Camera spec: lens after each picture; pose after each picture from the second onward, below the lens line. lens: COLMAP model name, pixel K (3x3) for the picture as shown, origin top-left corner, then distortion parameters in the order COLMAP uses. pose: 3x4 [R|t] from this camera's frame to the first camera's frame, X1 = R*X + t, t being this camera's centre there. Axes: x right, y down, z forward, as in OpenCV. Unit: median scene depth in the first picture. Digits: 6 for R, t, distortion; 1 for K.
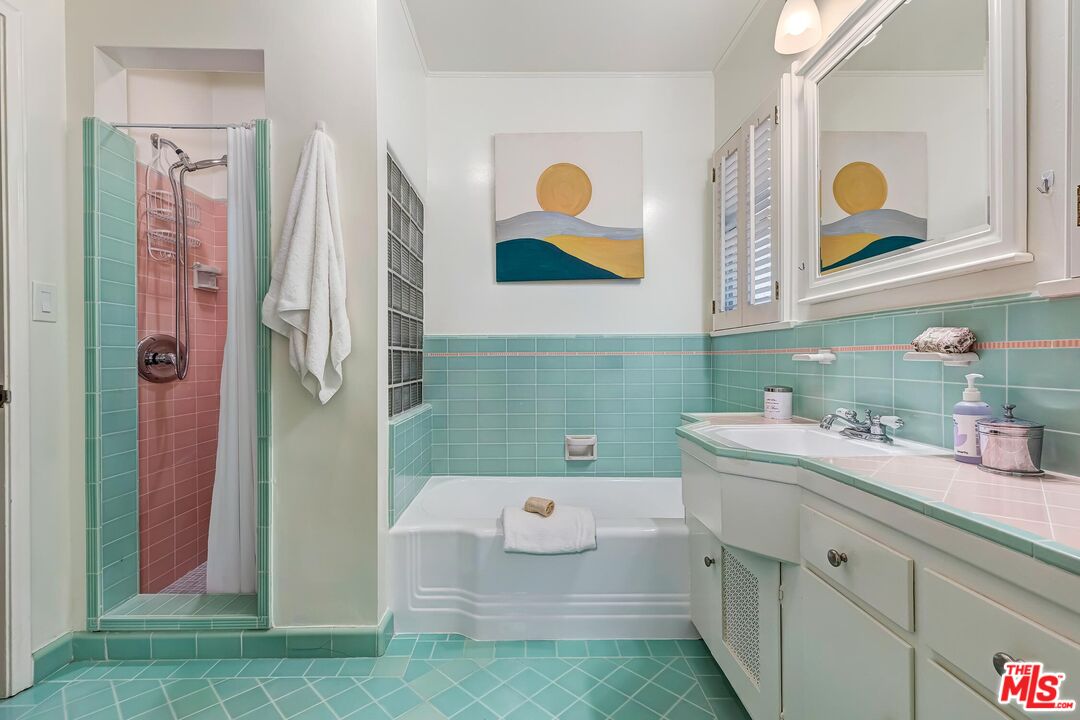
lens RADIAL K [[515.9, 0, 541.6], [0, 515.9, 360.5], [0, 0, 1]] dist [-0.005506, 0.002733]
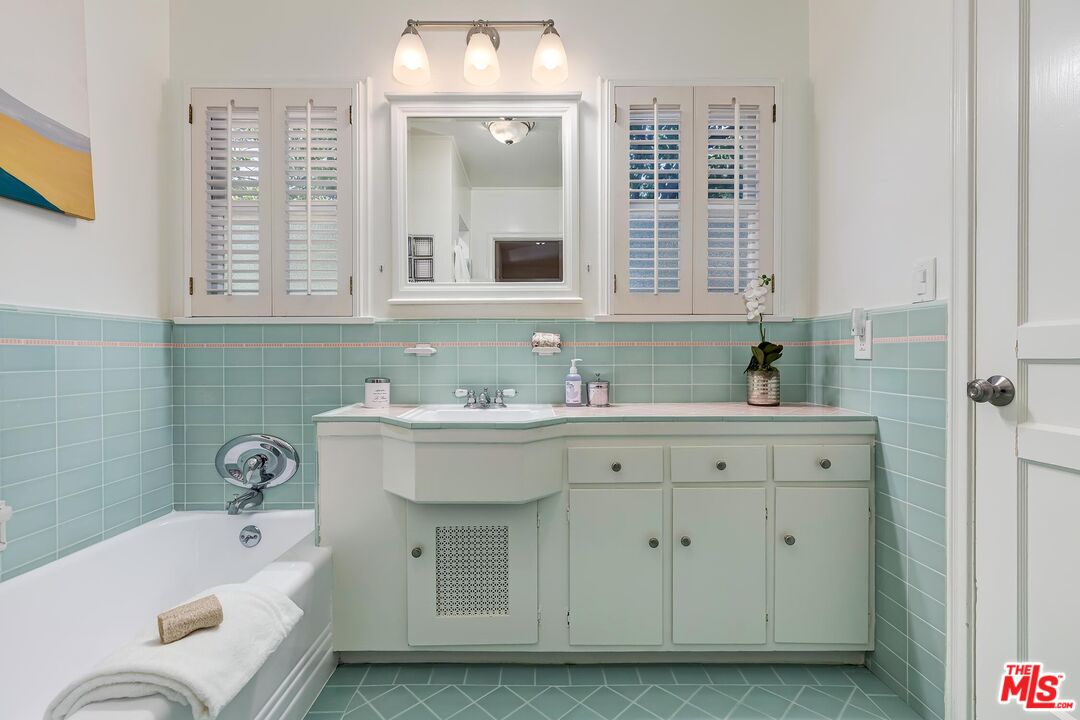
lens RADIAL K [[484.1, 0, 540.7], [0, 484.1, 357.2], [0, 0, 1]] dist [0.003914, -0.000173]
pose [[-0.008578, -0.001559, 0.999962, -0.591726], [0.009156, 0.999957, 0.001638, 0.009797], [-0.999921, 0.009169, -0.008563, 0.725085]]
